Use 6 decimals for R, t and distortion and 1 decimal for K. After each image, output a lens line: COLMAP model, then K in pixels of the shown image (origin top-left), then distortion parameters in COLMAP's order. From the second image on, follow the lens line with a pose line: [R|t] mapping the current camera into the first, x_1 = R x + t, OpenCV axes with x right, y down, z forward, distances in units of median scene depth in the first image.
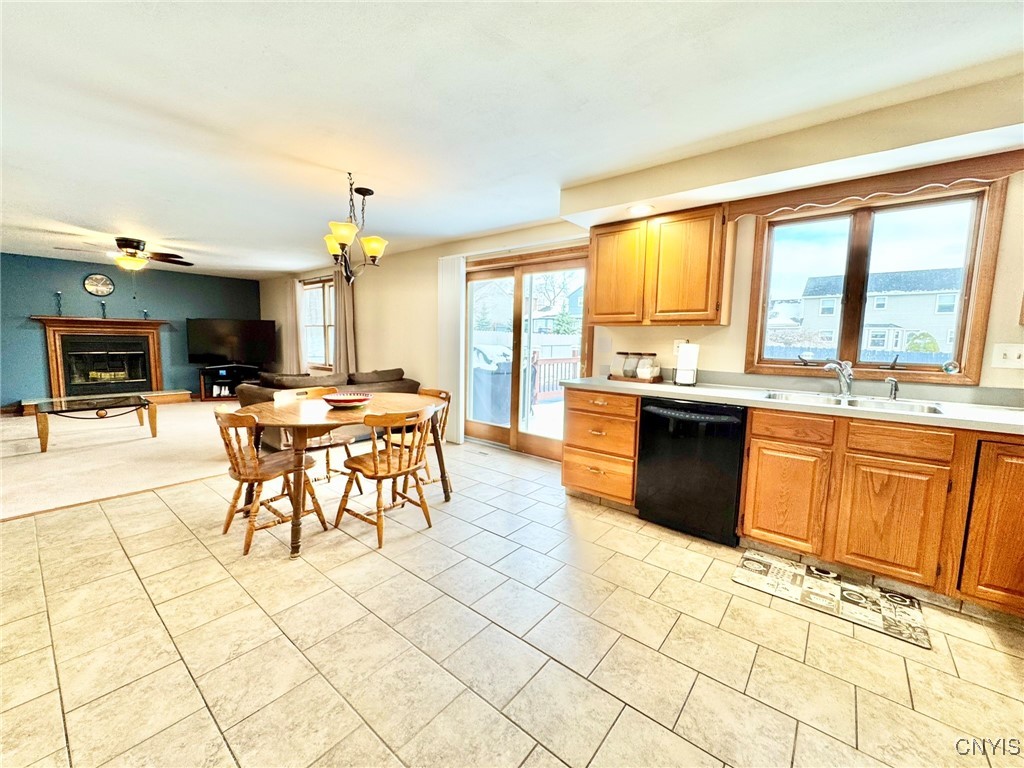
lens RADIAL K [[410.7, 0, 511.6], [0, 410.7, 381.3], [0, 0, 1]] dist [-0.002968, -0.000095]
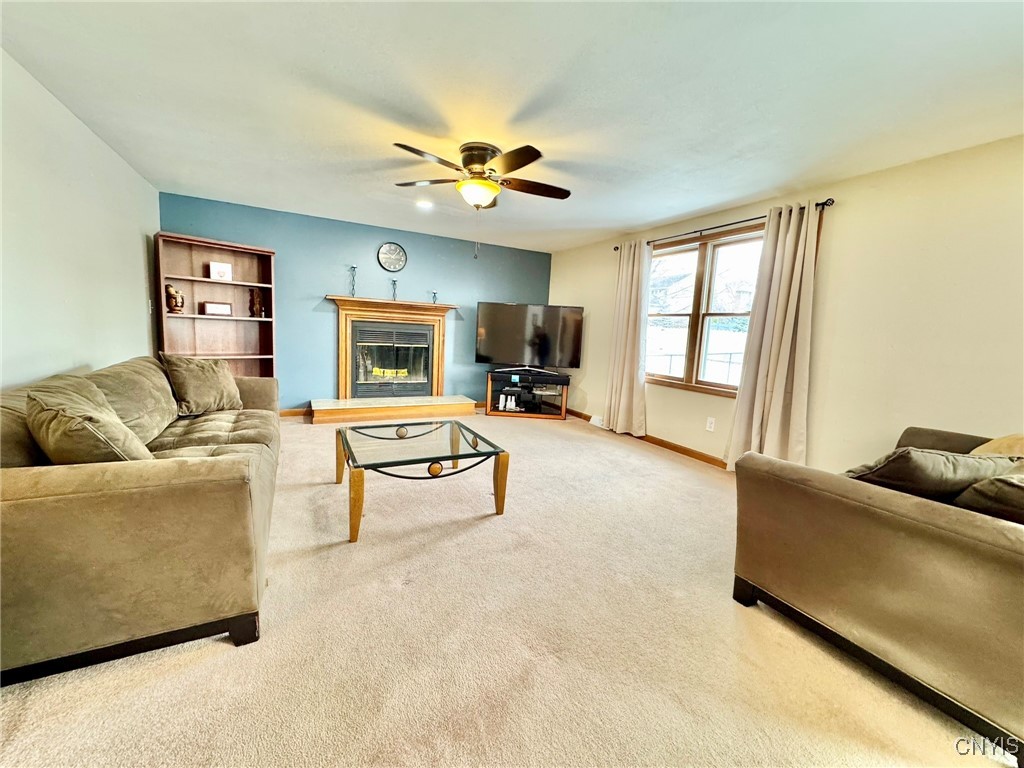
lens RADIAL K [[410.7, 0, 512.4], [0, 410.7, 379.4], [0, 0, 1]] dist [-0.002968, -0.000095]
pose [[0.921415, 0.074580, -0.381355, -1.134481], [-0.073021, 0.997157, 0.018580, -0.084061], [0.381657, 0.010727, 0.924242, 0.870549]]
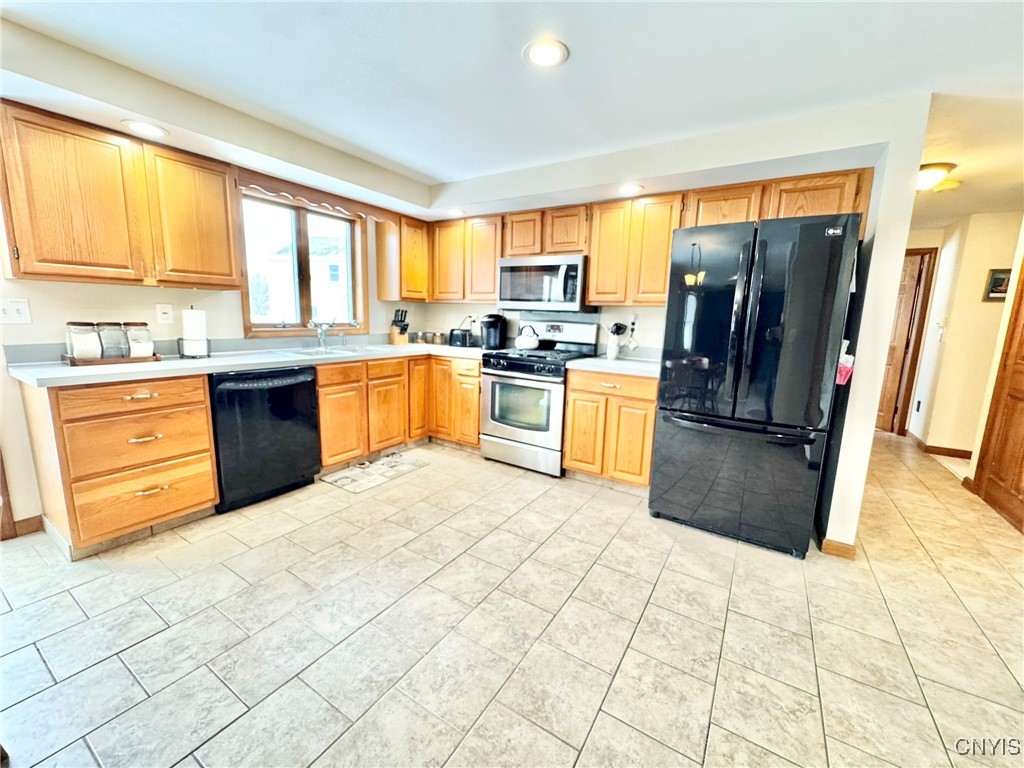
lens RADIAL K [[410.7, 0, 511.6], [0, 410.7, 384.2], [0, 0, 1]] dist [-0.002968, -0.000095]
pose [[-0.124442, -0.186250, 0.974590, -0.569871], [0.071297, 0.978007, 0.196006, -0.063327], [-0.989662, 0.093877, -0.108426, 0.464959]]
